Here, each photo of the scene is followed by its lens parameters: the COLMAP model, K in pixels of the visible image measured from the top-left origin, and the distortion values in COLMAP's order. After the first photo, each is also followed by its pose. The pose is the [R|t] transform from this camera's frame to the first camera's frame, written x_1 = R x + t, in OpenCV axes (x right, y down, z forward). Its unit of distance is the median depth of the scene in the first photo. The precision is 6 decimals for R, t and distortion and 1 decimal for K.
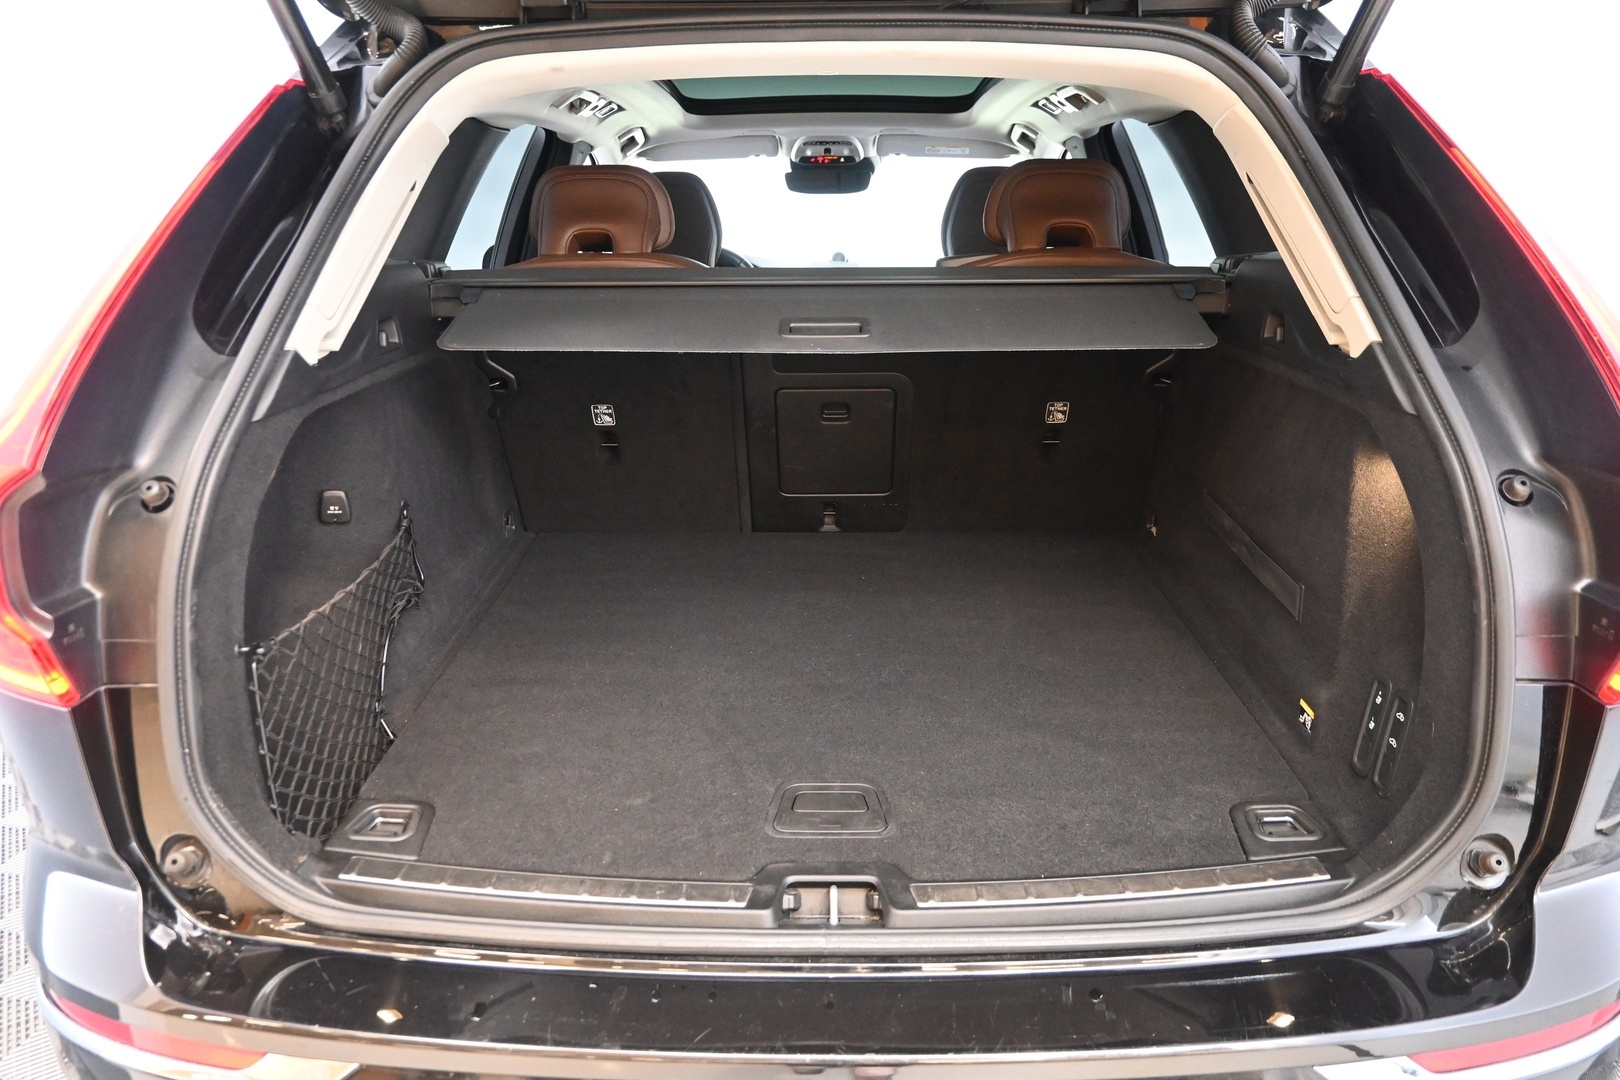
lens RADIAL K [[1105.1, 0, 810.0], [0, 1105.1, 540.0], [0, 0, 1]] dist [-0.061943, -0.000457]
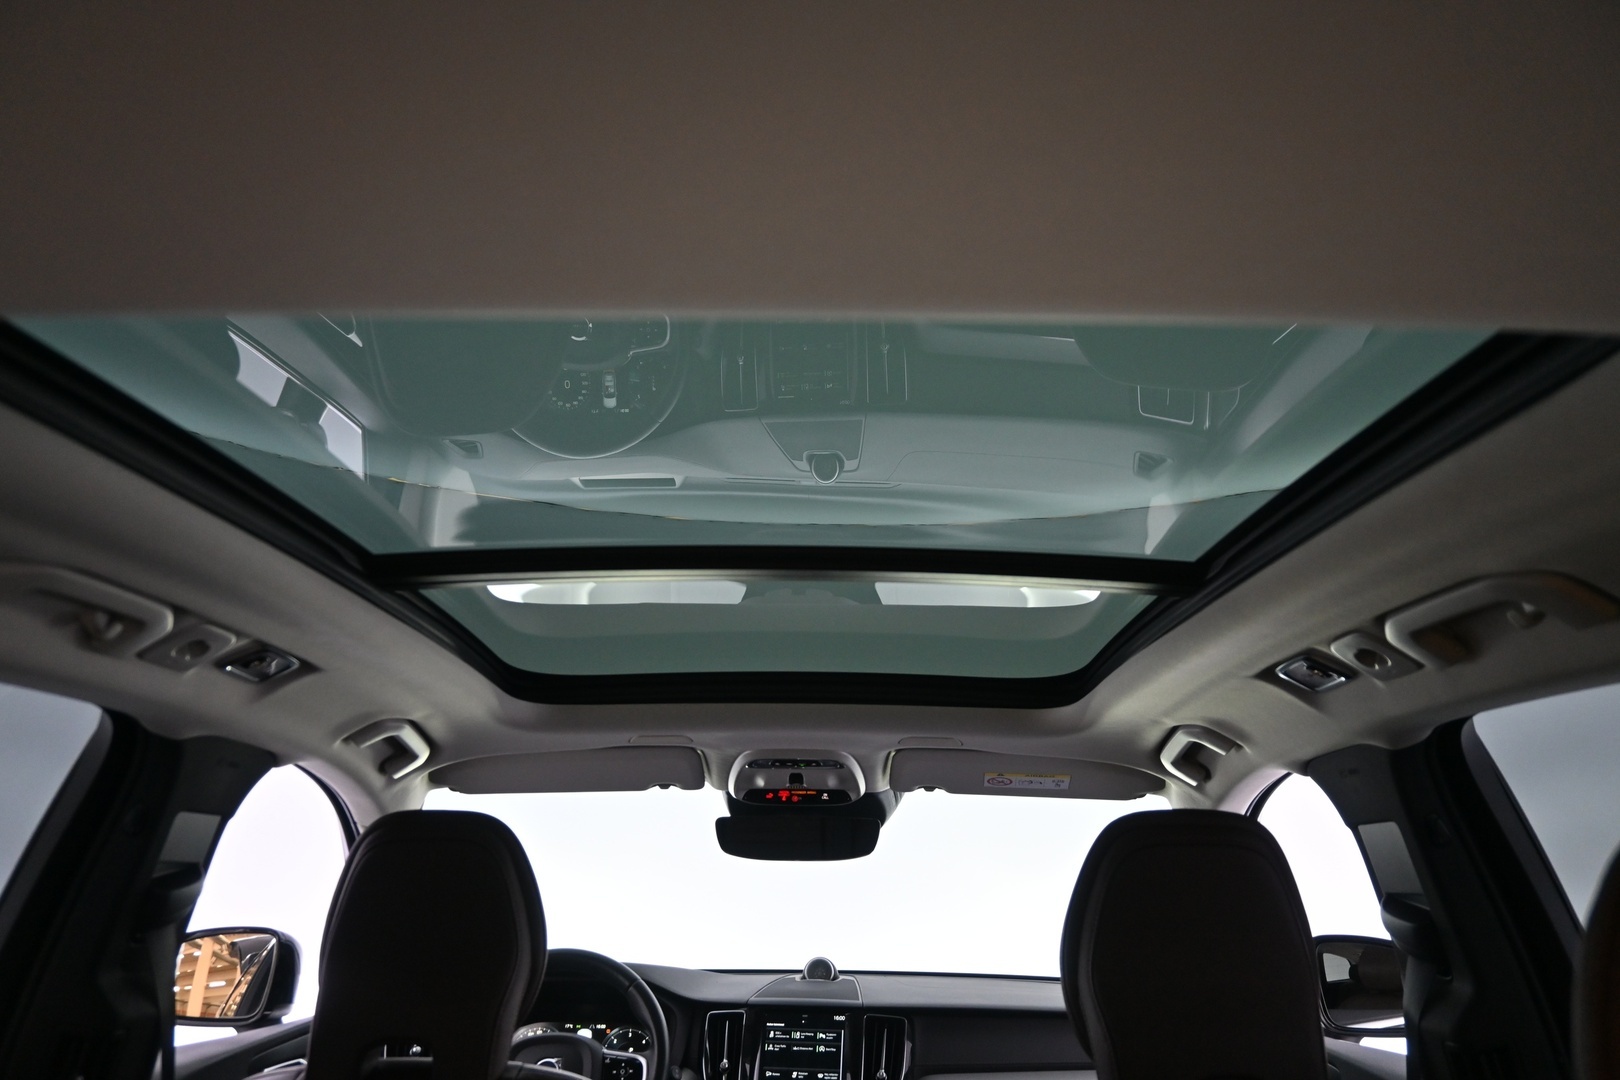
lens RADIAL K [[1261.1, 0, 810.0], [0, 1261.1, 540.0], [0, 0, 1]] dist [0.008772, 0.000733]
pose [[0.999809, 0.019432, -0.002001, 0.021691], [-0.017710, 0.858426, -0.512632, -0.150206], [-0.008244, 0.512570, 0.858606, 0.441129]]
